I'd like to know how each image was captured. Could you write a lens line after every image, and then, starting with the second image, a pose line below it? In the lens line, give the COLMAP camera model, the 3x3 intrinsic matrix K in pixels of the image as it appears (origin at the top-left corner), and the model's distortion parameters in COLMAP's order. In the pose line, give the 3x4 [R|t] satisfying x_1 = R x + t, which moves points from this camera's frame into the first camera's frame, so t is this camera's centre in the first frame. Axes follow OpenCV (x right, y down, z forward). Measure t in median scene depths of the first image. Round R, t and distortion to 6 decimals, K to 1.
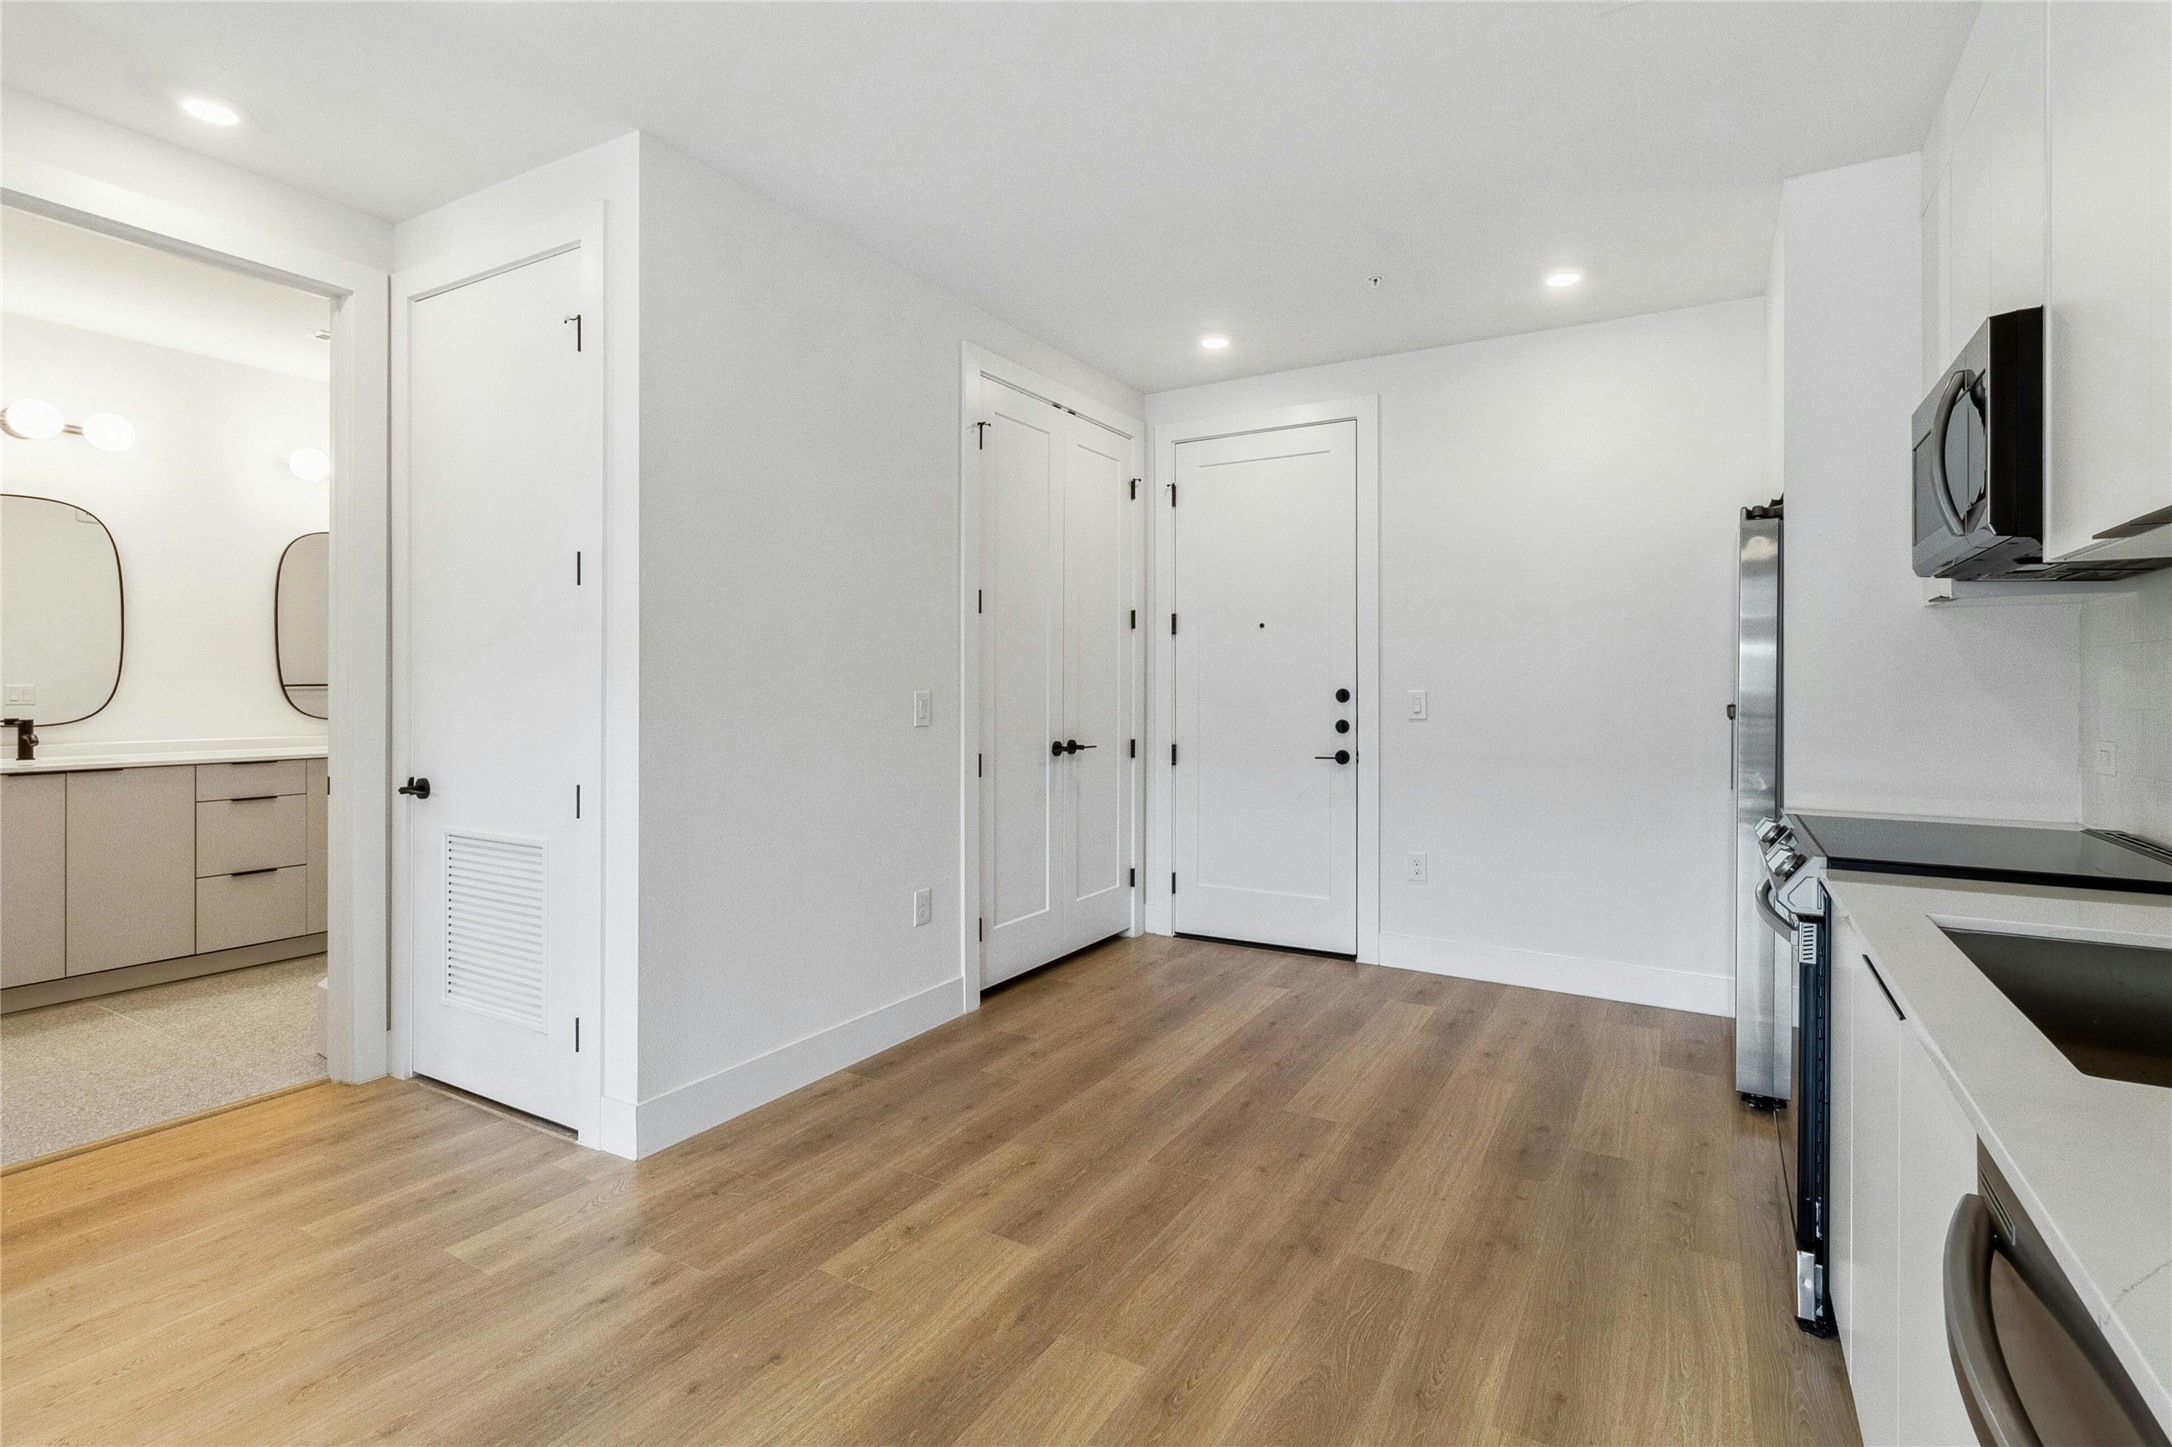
lens RADIAL K [[1015.2, 0, 1107.6], [0, 1015.2, 690.7], [0, 0, 1]] dist [-0.000978, 0.001435]
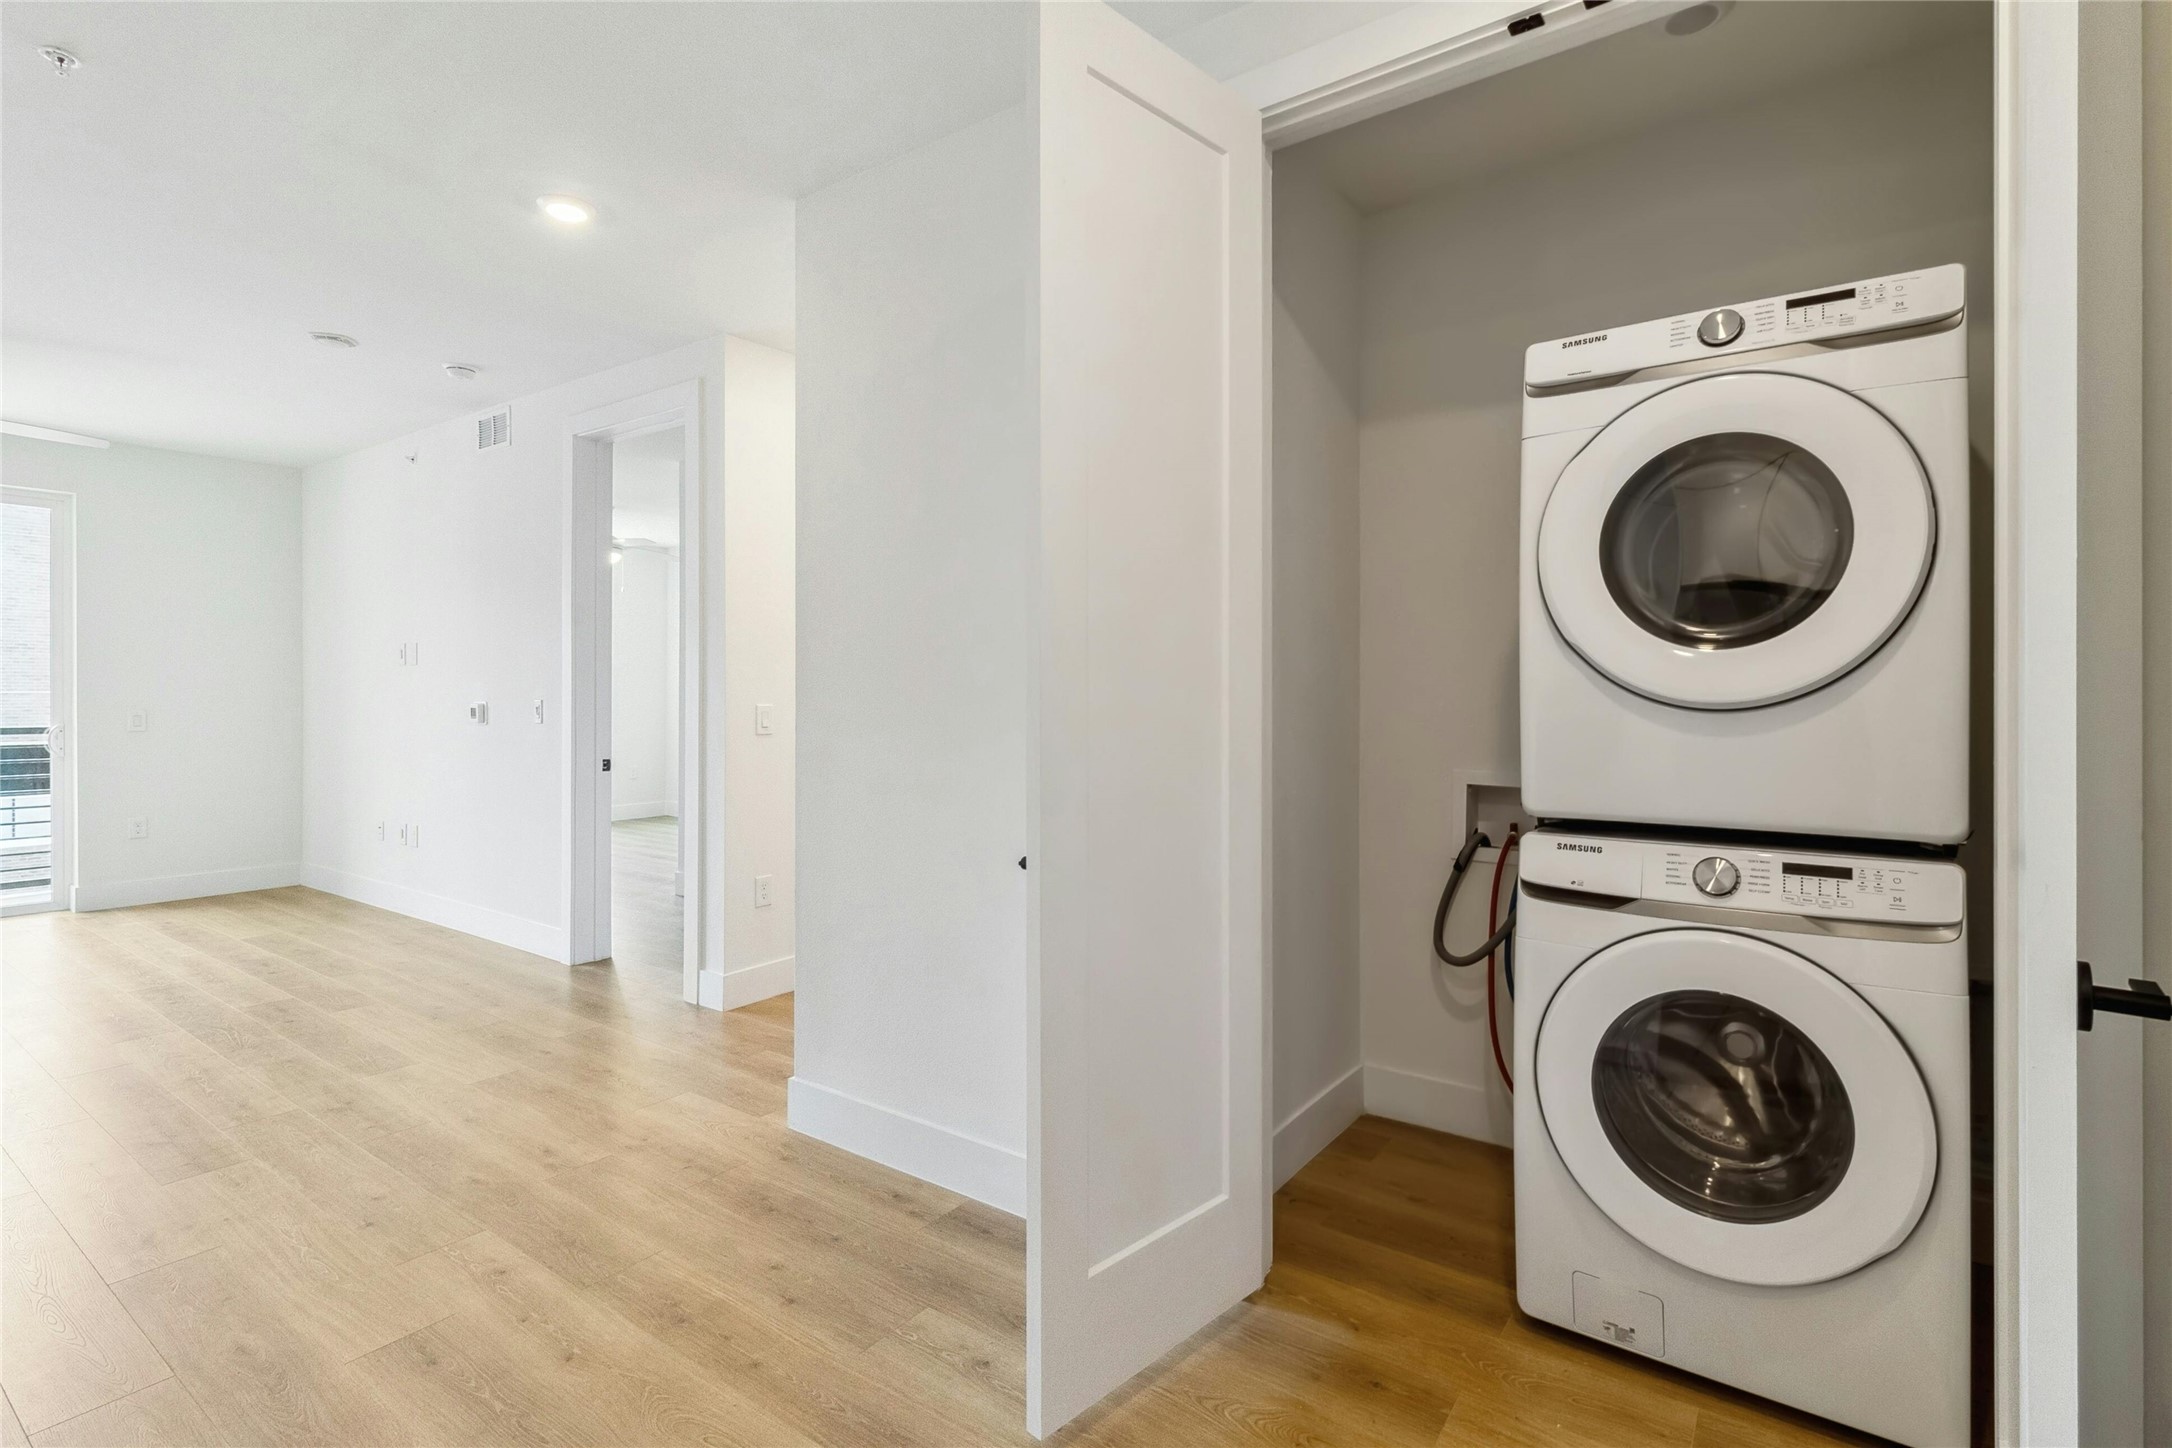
lens RADIAL K [[1015.2, 0, 1085.5], [0, 1015.2, 713.8], [0, 0, 1]] dist [-0.000978, 0.001435]
pose [[-0.099828, 0.011039, -0.994943, 0.516413], [-0.002623, 0.999932, 0.011358, -0.000219], [0.995001, 0.003744, -0.099792, 1.235308]]
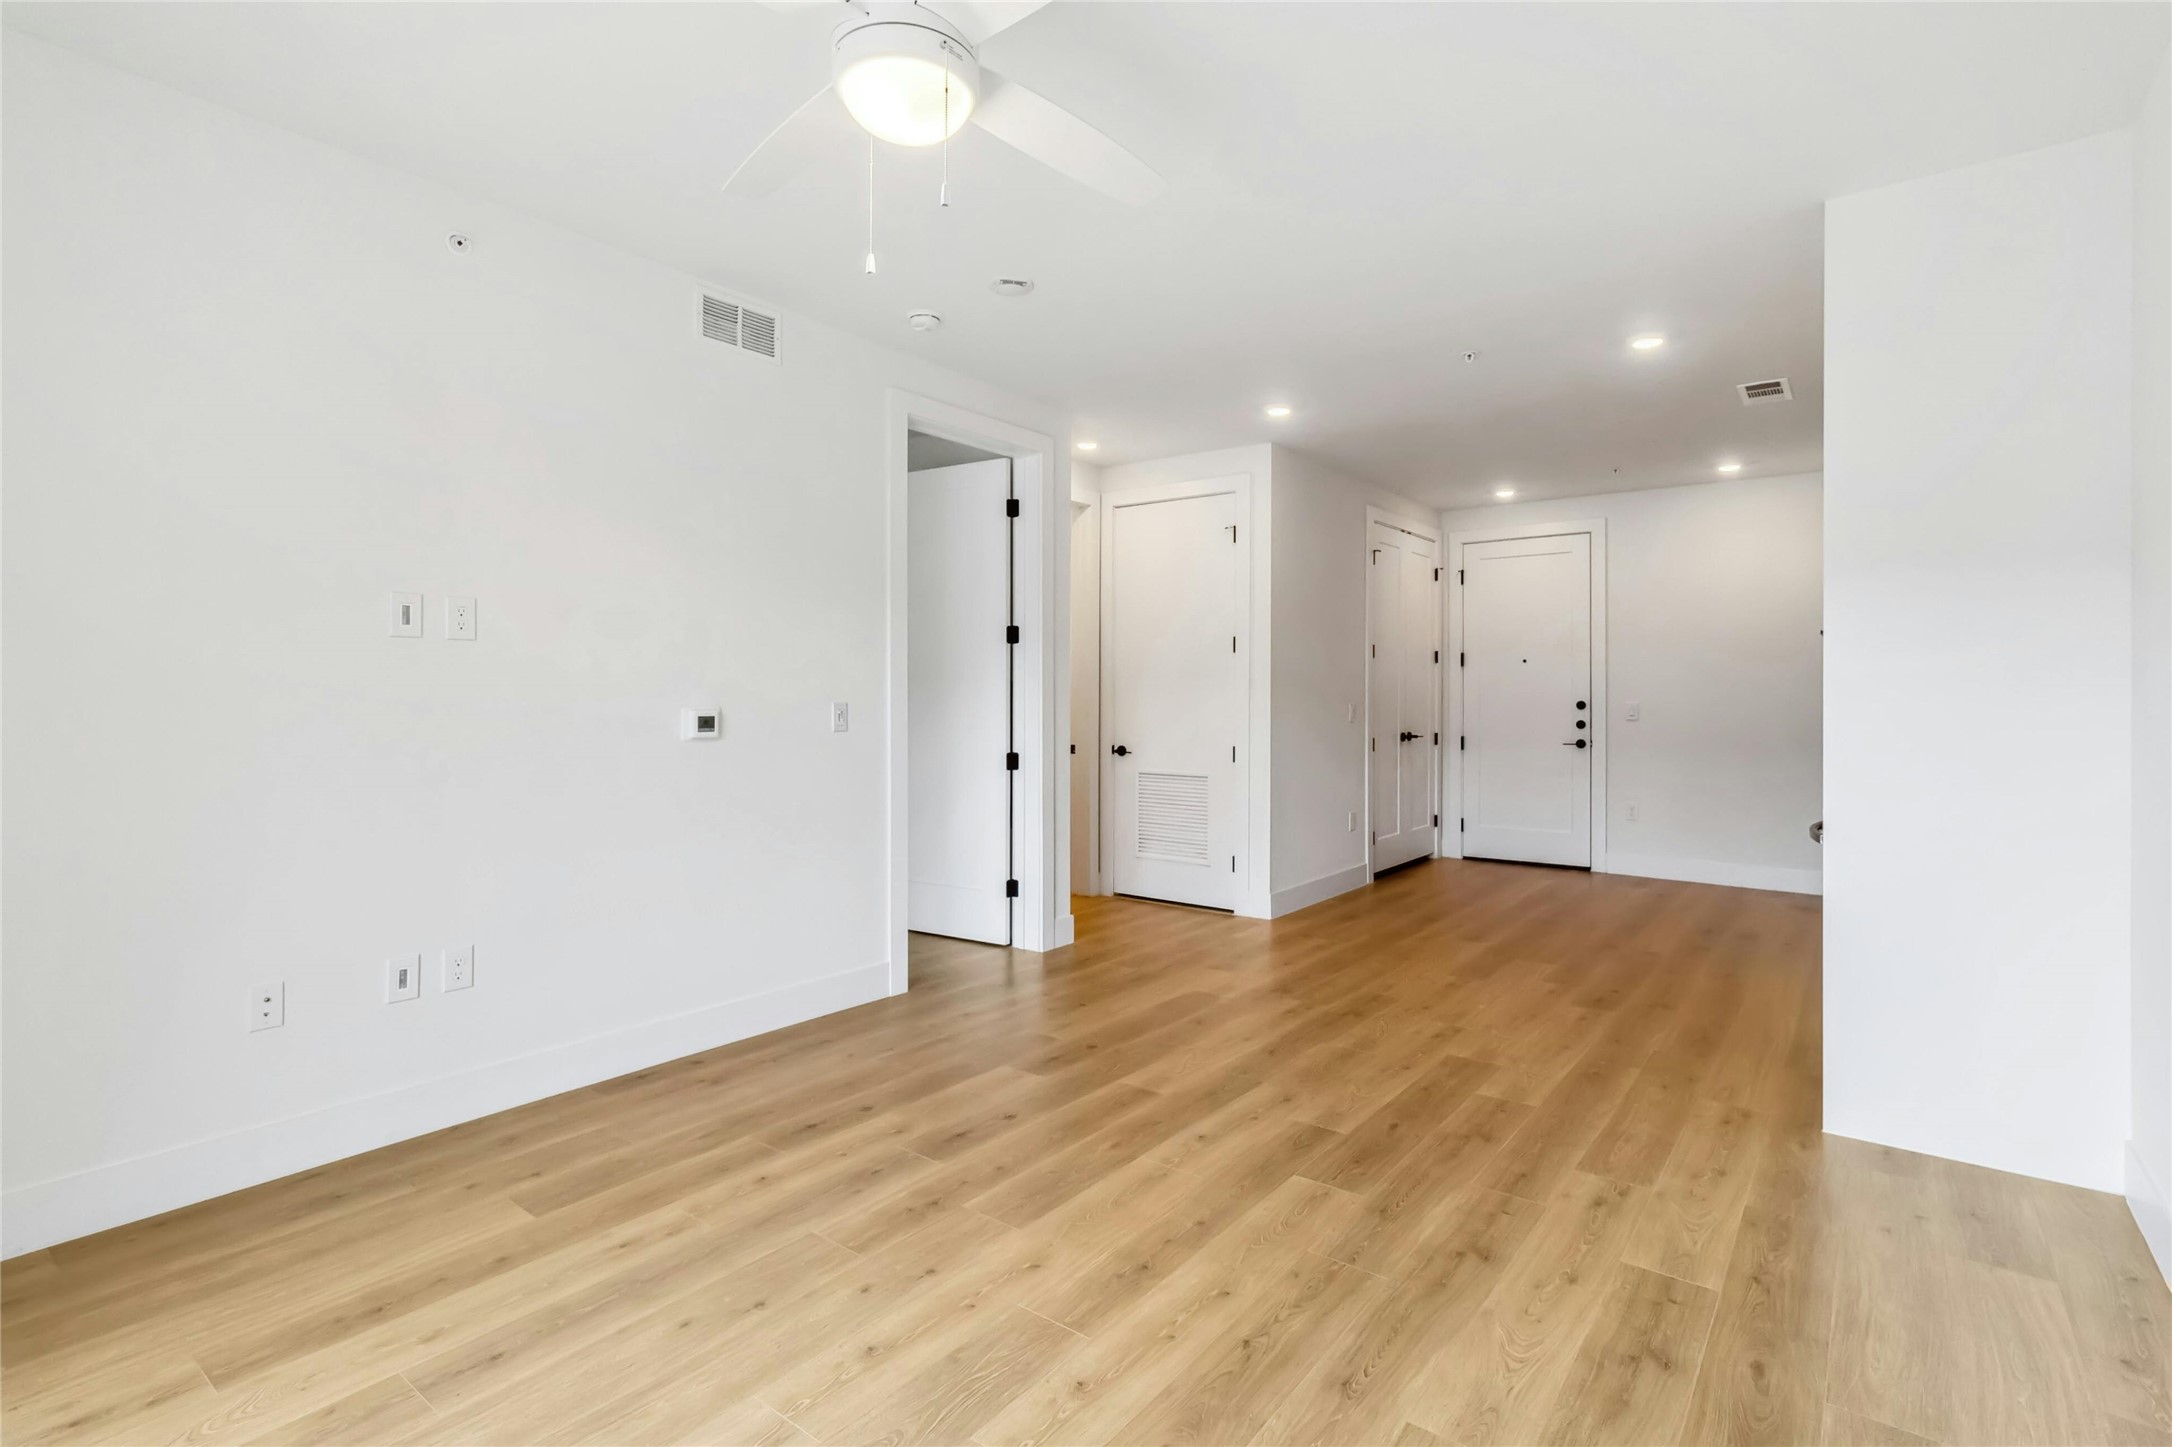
lens RADIAL K [[1075.6, 0, 1100.6], [0, 1075.6, 676.6], [0, 0, 1]] dist [0.015878, -0.002876]
pose [[0.993222, -0.001165, -0.116228, -0.480993], [-0.001077, 0.999815, -0.019223, -0.010328], [0.116229, 0.019218, 0.993036, -1.162056]]
